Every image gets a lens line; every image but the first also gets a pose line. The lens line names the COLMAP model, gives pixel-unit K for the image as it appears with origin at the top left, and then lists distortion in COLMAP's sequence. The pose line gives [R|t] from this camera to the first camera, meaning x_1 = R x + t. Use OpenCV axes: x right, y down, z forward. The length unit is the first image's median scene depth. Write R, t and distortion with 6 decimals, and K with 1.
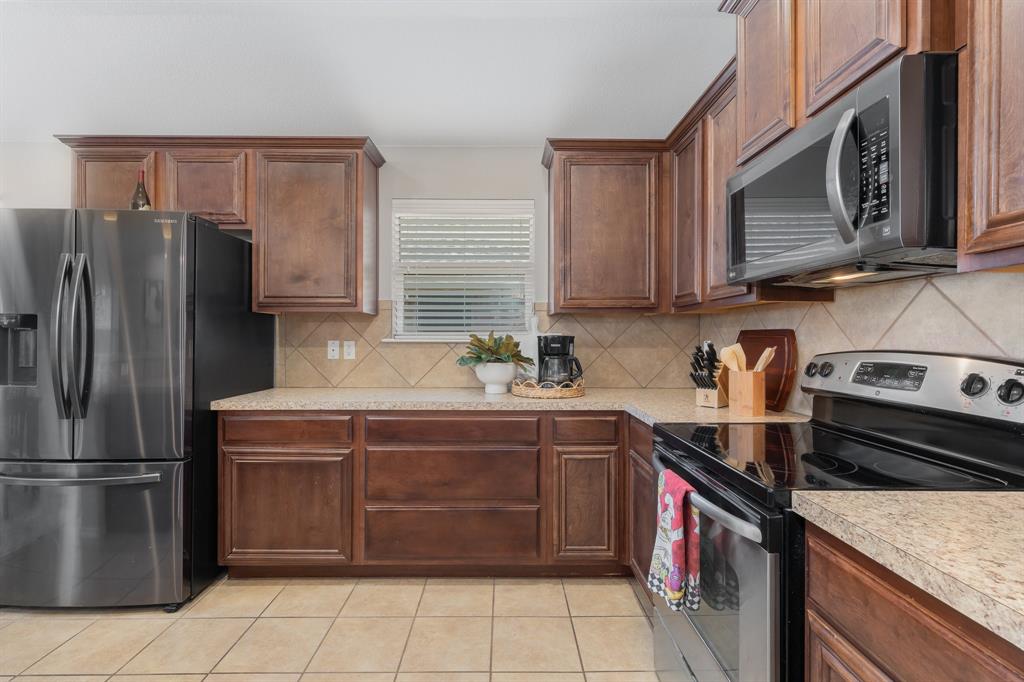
lens RADIAL K [[472.2, 0, 513.1], [0, 472.2, 337.0], [0, 0, 1]] dist [0.007217, 0.000063]
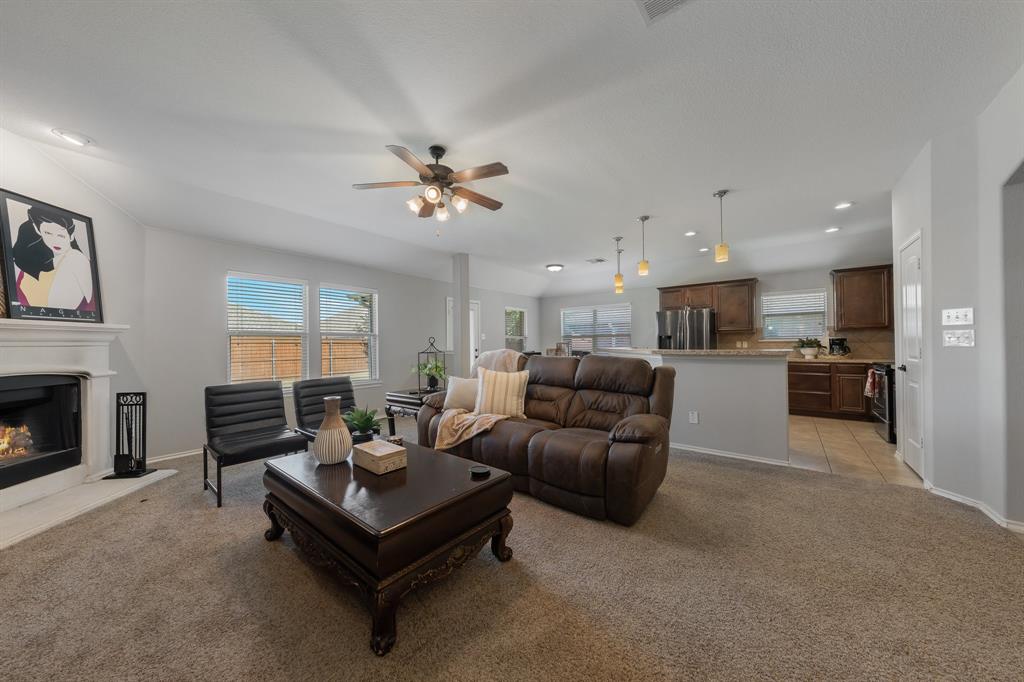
lens RADIAL K [[347.3, 0, 510.2], [0, 347.3, 340.8], [0, 0, 1]] dist [0.000711, -0.000001]
pose [[0.770635, -0.015100, -0.637098, -0.101407], [0.011630, 0.999886, -0.009631, 0.011453], [0.637170, 0.000013, 0.770723, -1.979045]]
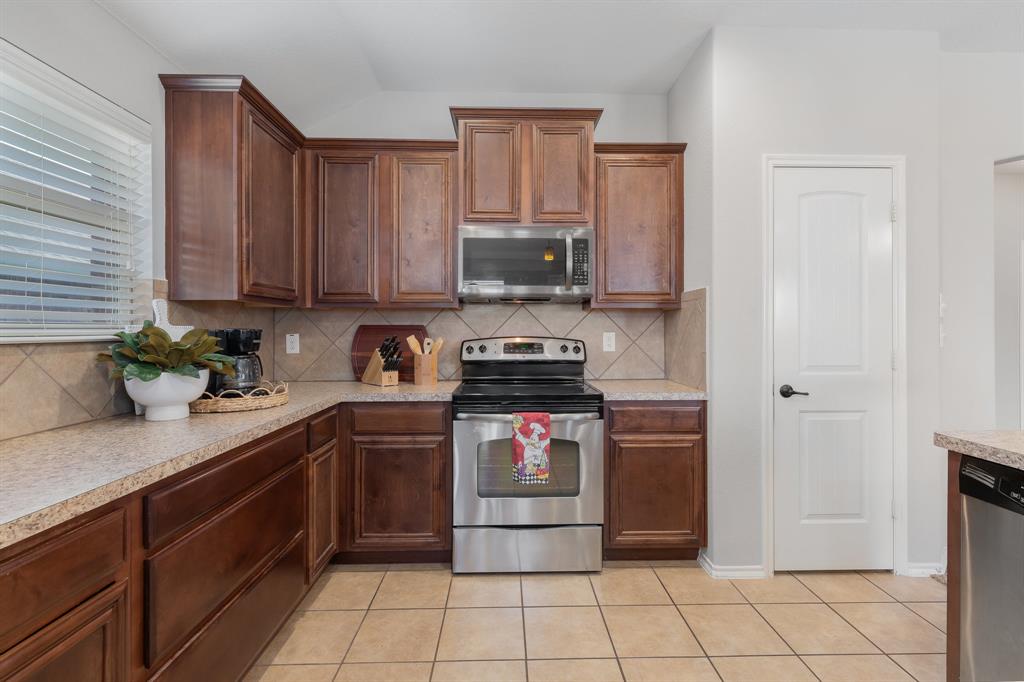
lens RADIAL K [[472.2, 0, 516.6], [0, 472.2, 330.3], [0, 0, 1]] dist [0.007217, 0.000063]
pose [[-0.008149, -0.002558, 0.999964, -0.744329], [-0.000177, 0.999997, 0.002557, -0.003567], [-0.999967, -0.000156, -0.008149, 0.583538]]
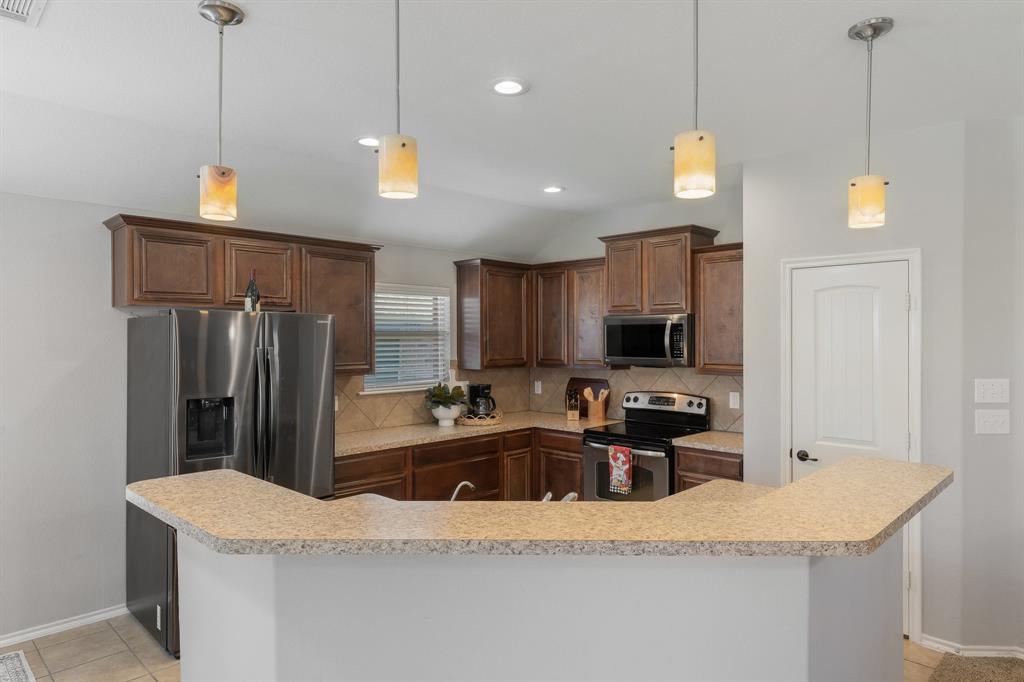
lens RADIAL K [[620.7, 0, 522.6], [0, 620.7, 343.8], [0, 0, 1]] dist [0.020373, -0.001348]
pose [[0.701586, -0.007859, 0.712541, -1.343733], [0.001339, 0.999952, 0.009711, -0.165055], [-0.712583, -0.005859, 0.701563, -0.552603]]
